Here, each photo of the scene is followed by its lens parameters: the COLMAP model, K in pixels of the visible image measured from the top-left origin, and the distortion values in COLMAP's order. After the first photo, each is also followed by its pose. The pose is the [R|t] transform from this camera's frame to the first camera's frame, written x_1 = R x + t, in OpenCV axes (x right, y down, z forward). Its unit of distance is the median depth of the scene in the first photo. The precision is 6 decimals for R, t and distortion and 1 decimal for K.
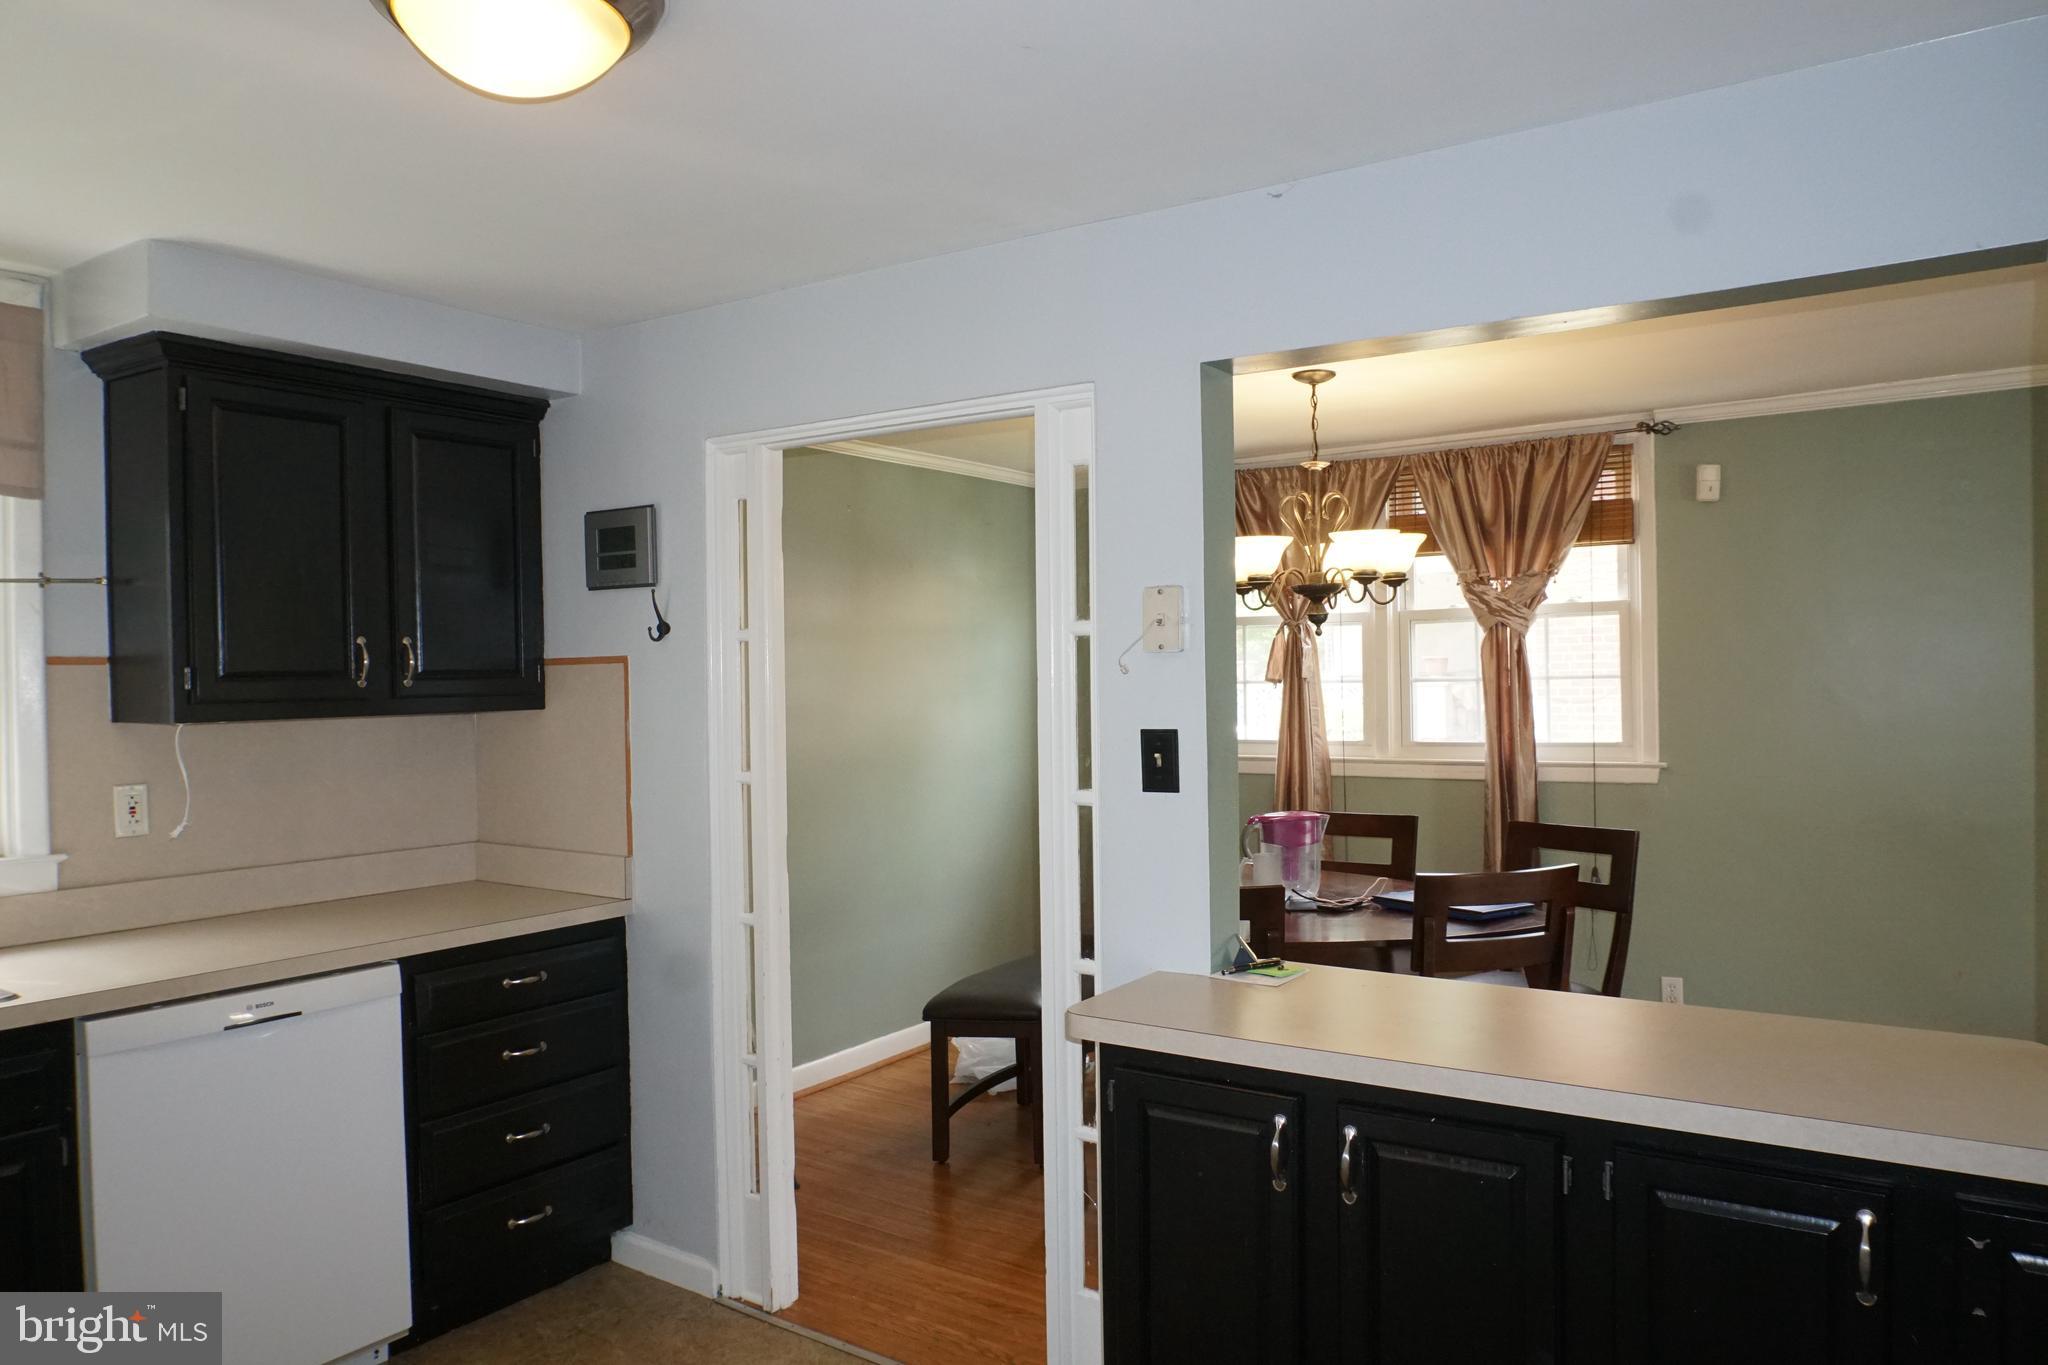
lens RADIAL K [[1360.8, 0, 1030.1], [0, 1360.8, 690.0], [0, 0, 1]] dist [-0.045712, 0.029095]
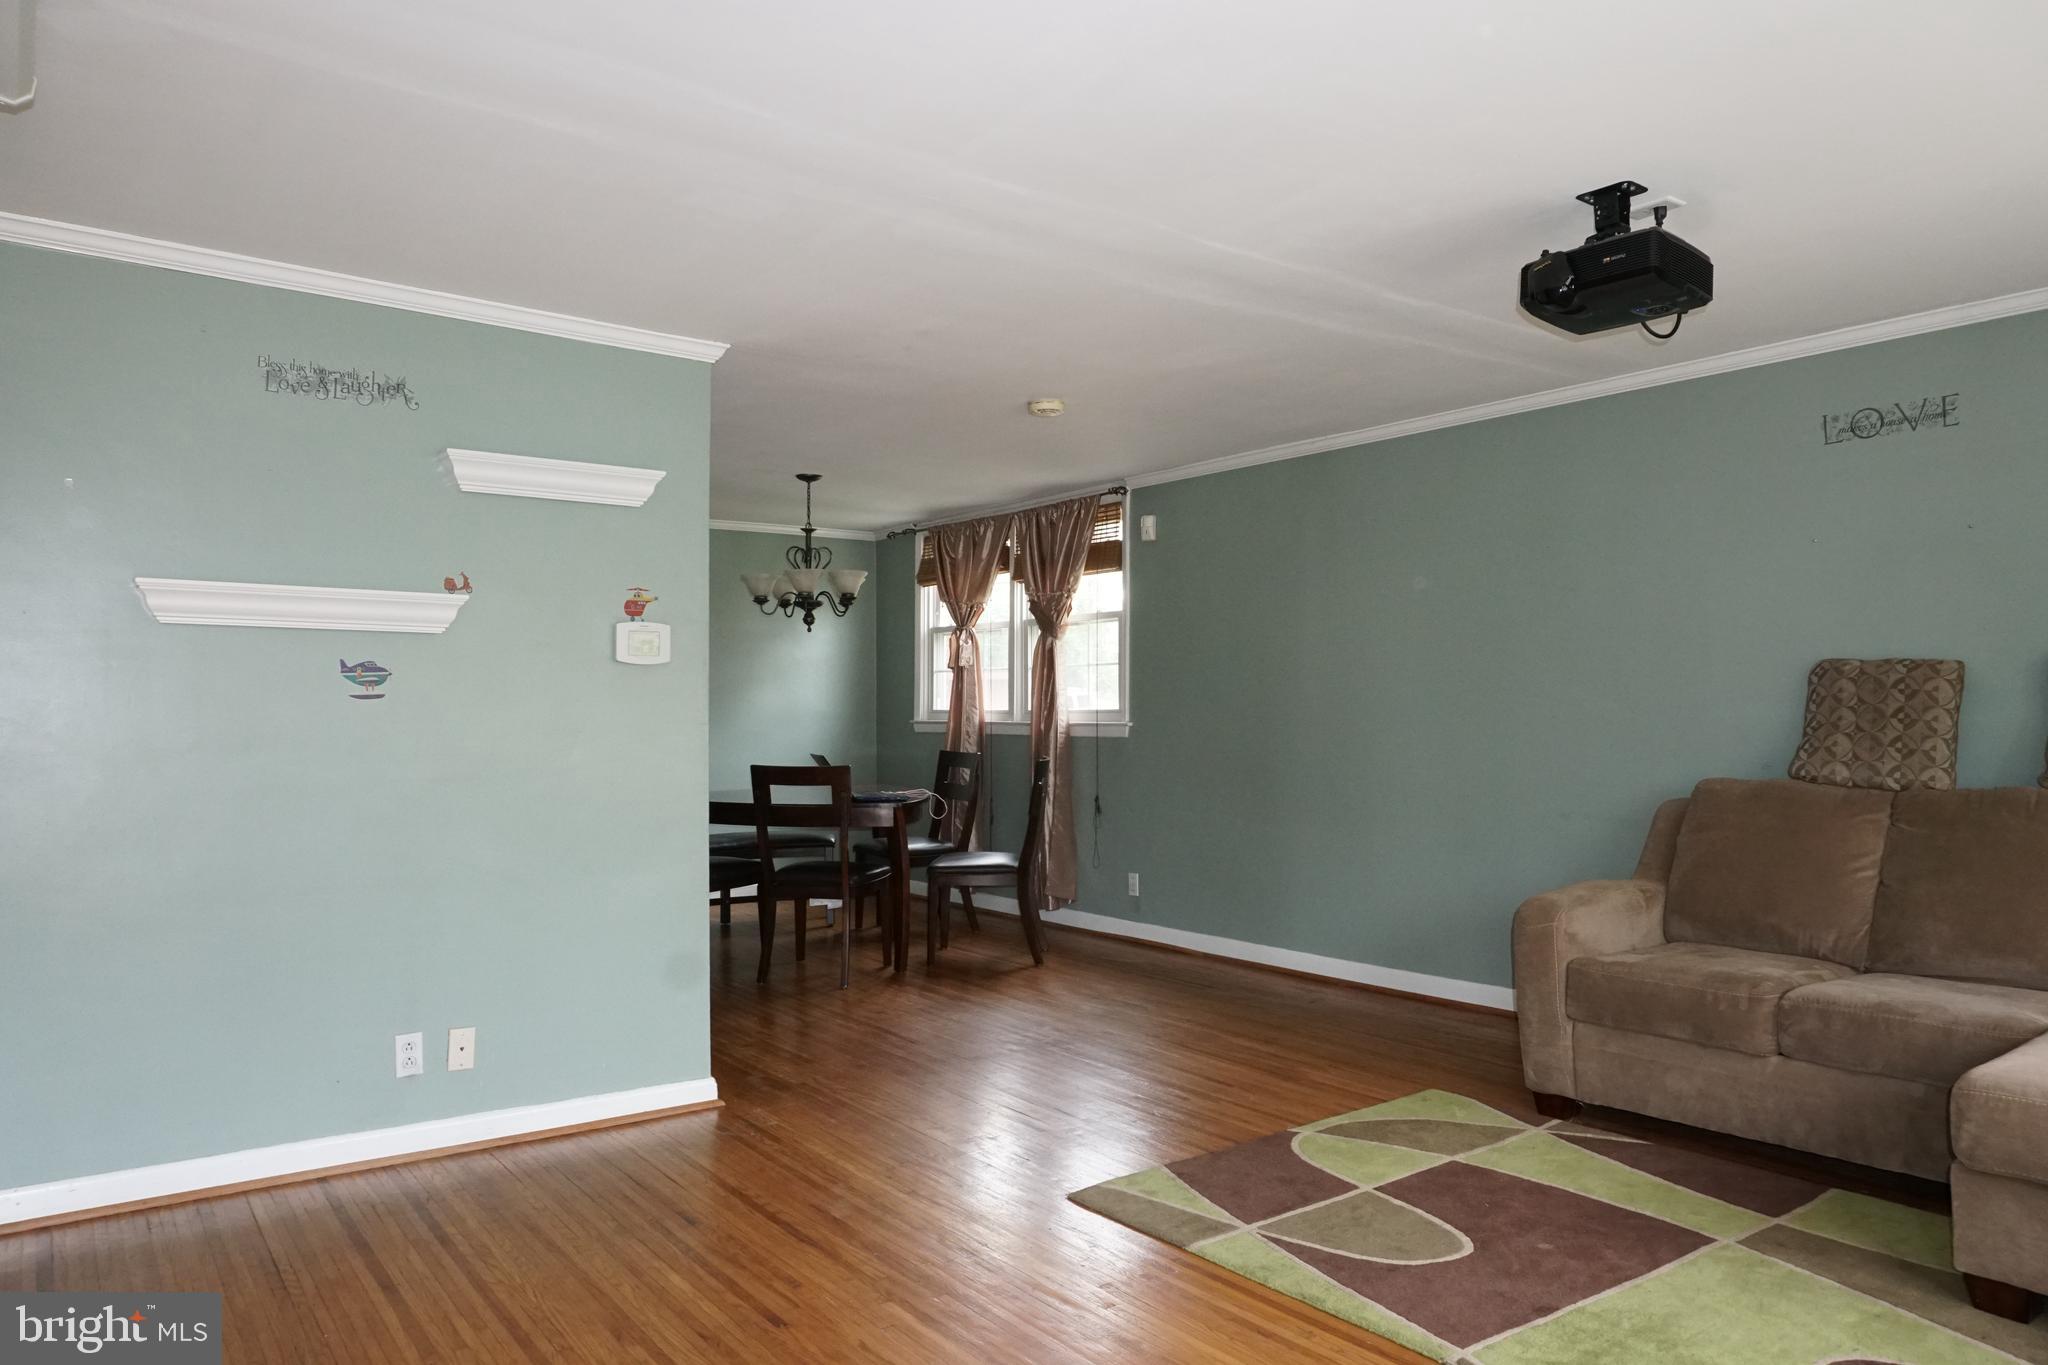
lens RADIAL K [[1360.8, 0, 1032.7], [0, 1360.8, 687.4], [0, 0, 1]] dist [-0.045712, 0.029095]
pose [[0.952320, 0.011762, -0.304876, 0.800156], [-0.016932, 0.999754, -0.014320, 0.037451], [0.304632, 0.018800, 0.952285, -0.407948]]
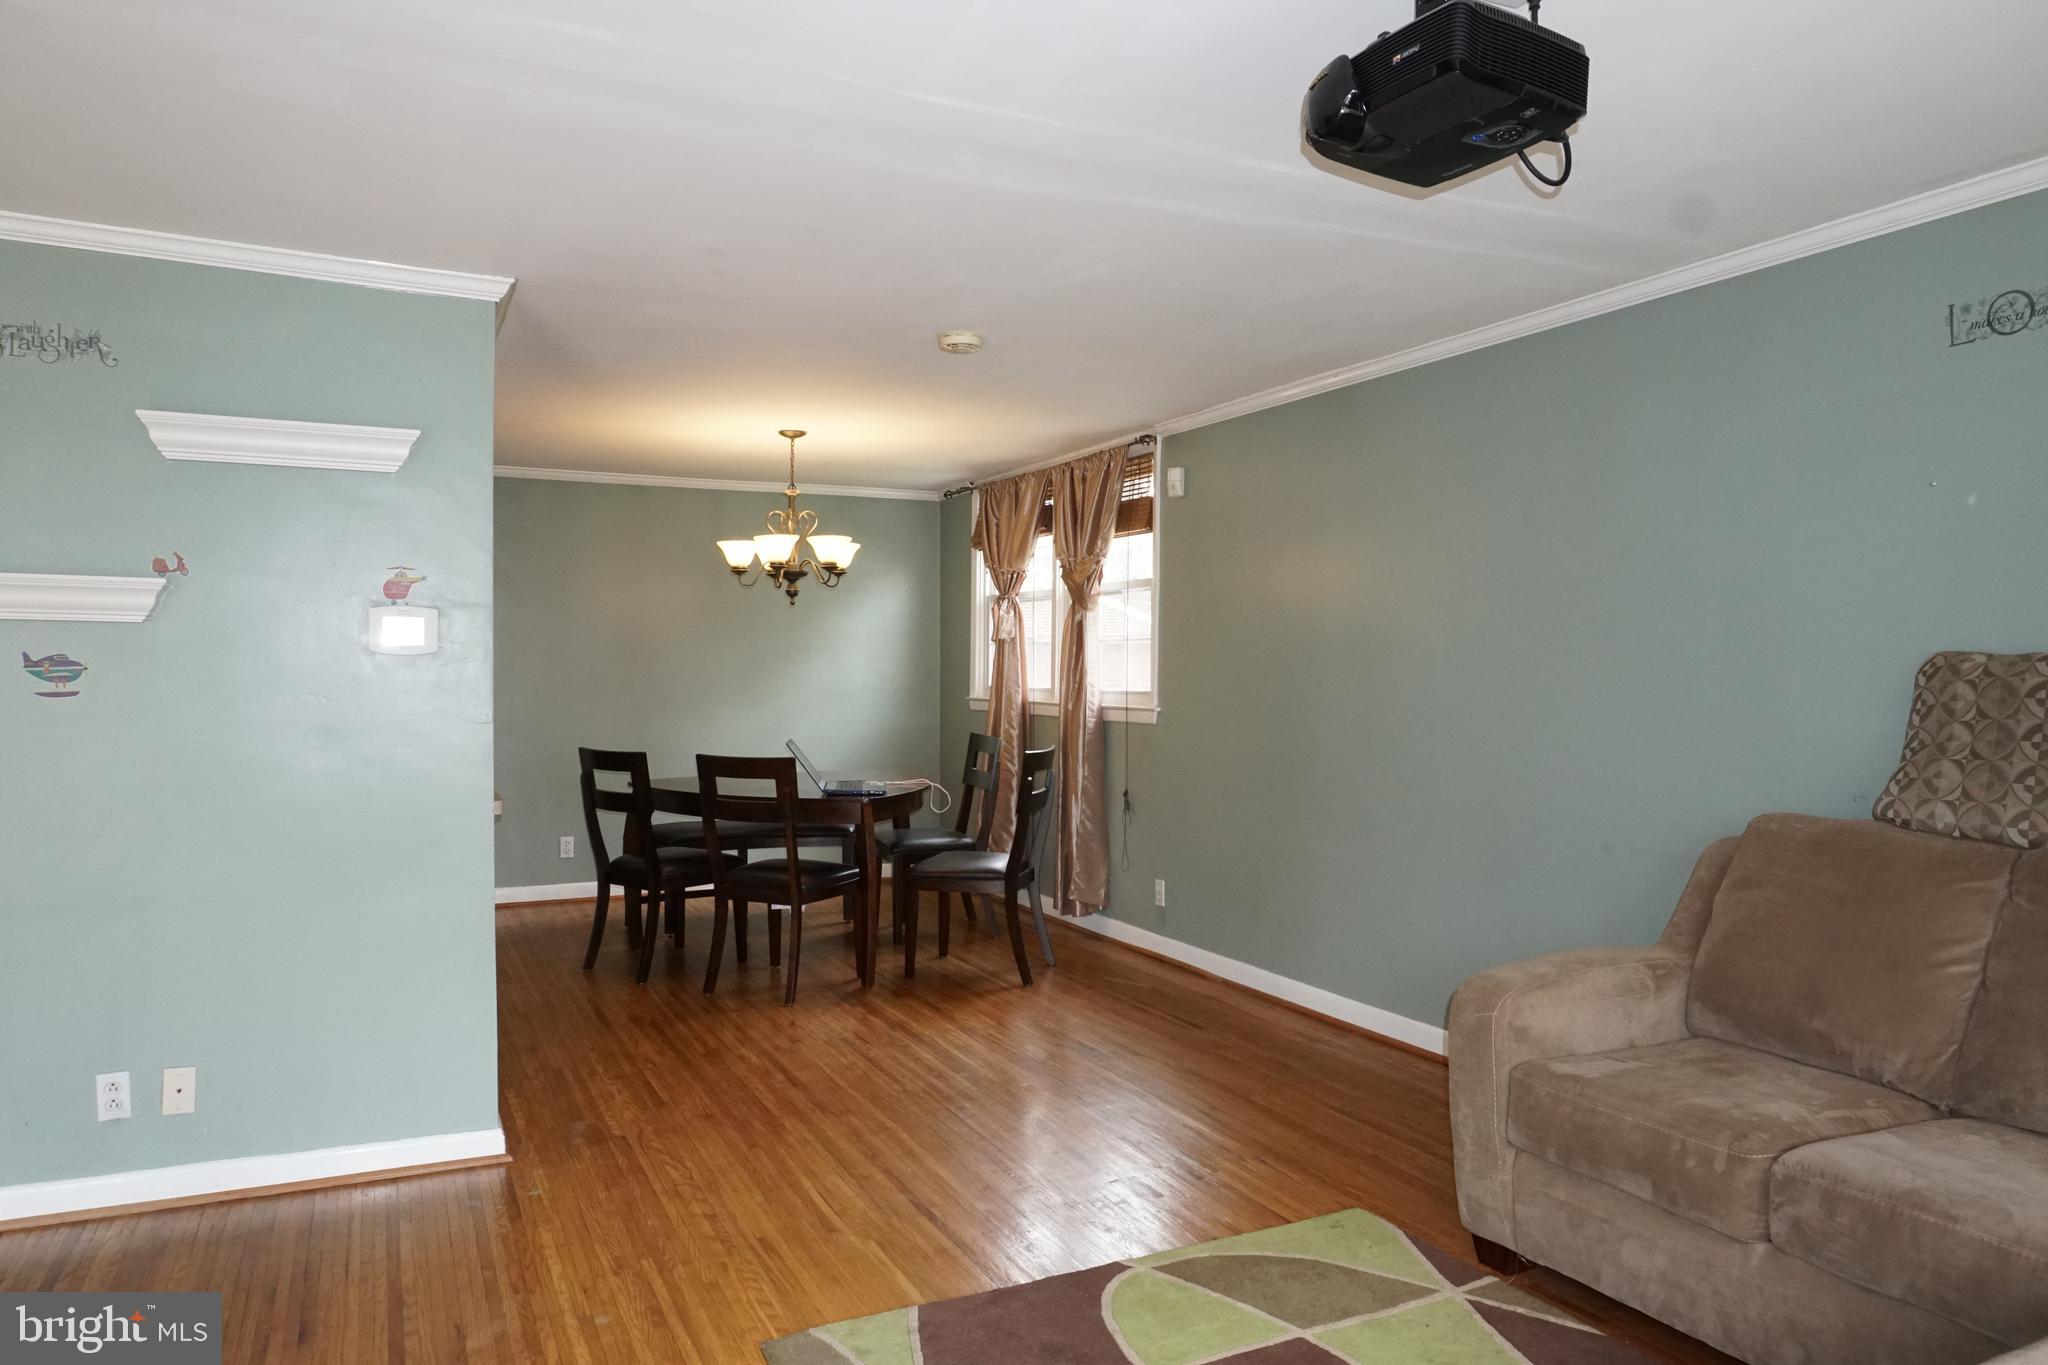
lens RADIAL K [[1360.8, 0, 1025.9], [0, 1360.8, 686.4], [0, 0, 1]] dist [-0.045712, 0.029095]
pose [[0.877527, 0.029394, -0.478626, 0.949827], [-0.022440, 0.999543, 0.020244, 0.010792], [0.479003, -0.007024, 0.877785, -0.163796]]
